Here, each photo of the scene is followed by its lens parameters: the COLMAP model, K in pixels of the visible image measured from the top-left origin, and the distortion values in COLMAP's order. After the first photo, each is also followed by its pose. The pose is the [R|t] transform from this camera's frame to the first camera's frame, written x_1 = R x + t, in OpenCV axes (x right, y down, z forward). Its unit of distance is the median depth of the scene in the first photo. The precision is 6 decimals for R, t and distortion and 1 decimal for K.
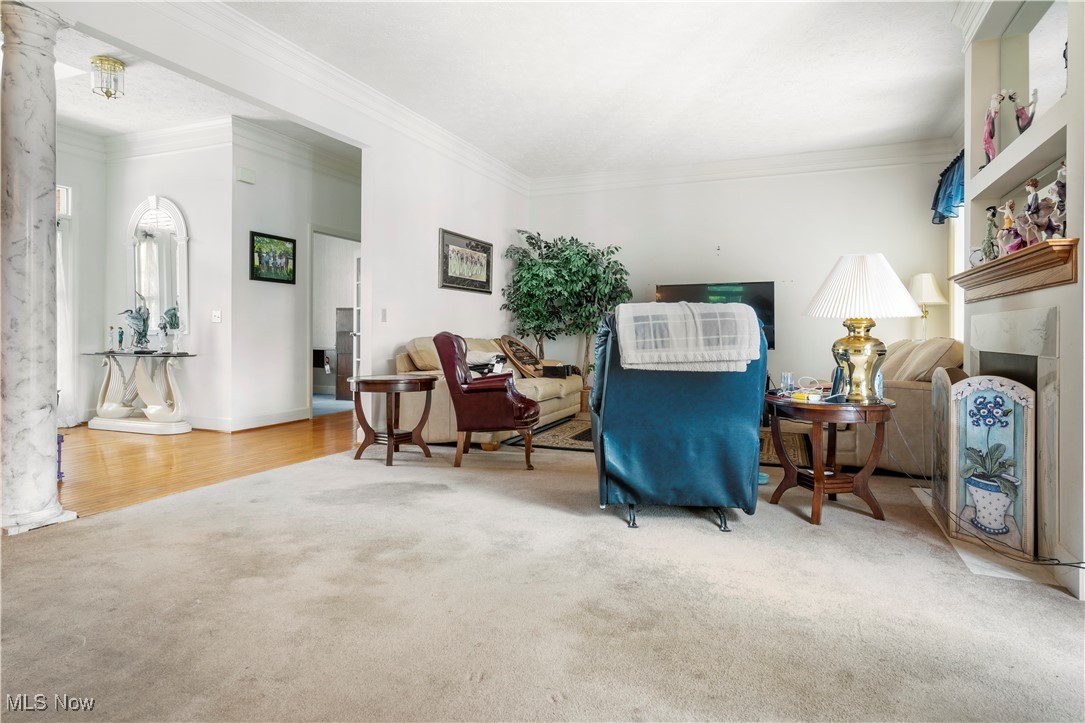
lens RADIAL K [[603.8, 0, 549.0], [0, 603.8, 338.4], [0, 0, 1]] dist [0.001972, 0.001087]
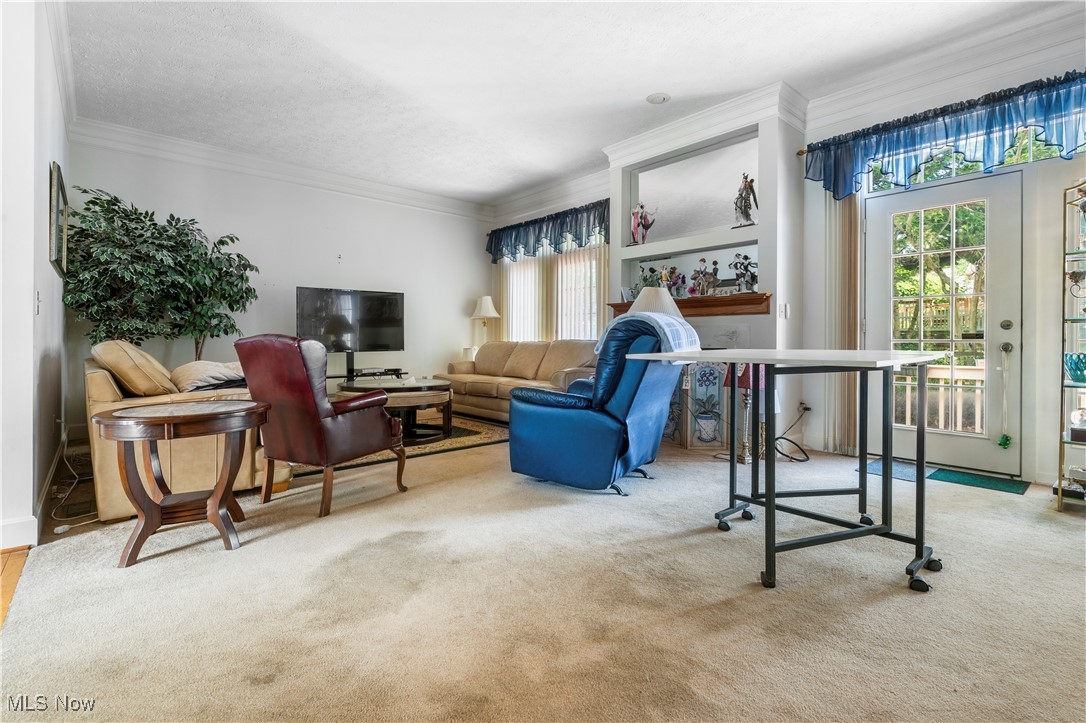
lens RADIAL K [[506.7, 0, 535.4], [0, 506.7, 337.9], [0, 0, 1]] dist [0.002112, 0.000135]
pose [[0.447362, -0.003372, 0.894347, -0.921850], [0.006800, 0.999977, 0.000368, -0.010097], [-0.894327, 0.005917, 0.447375, 0.750072]]
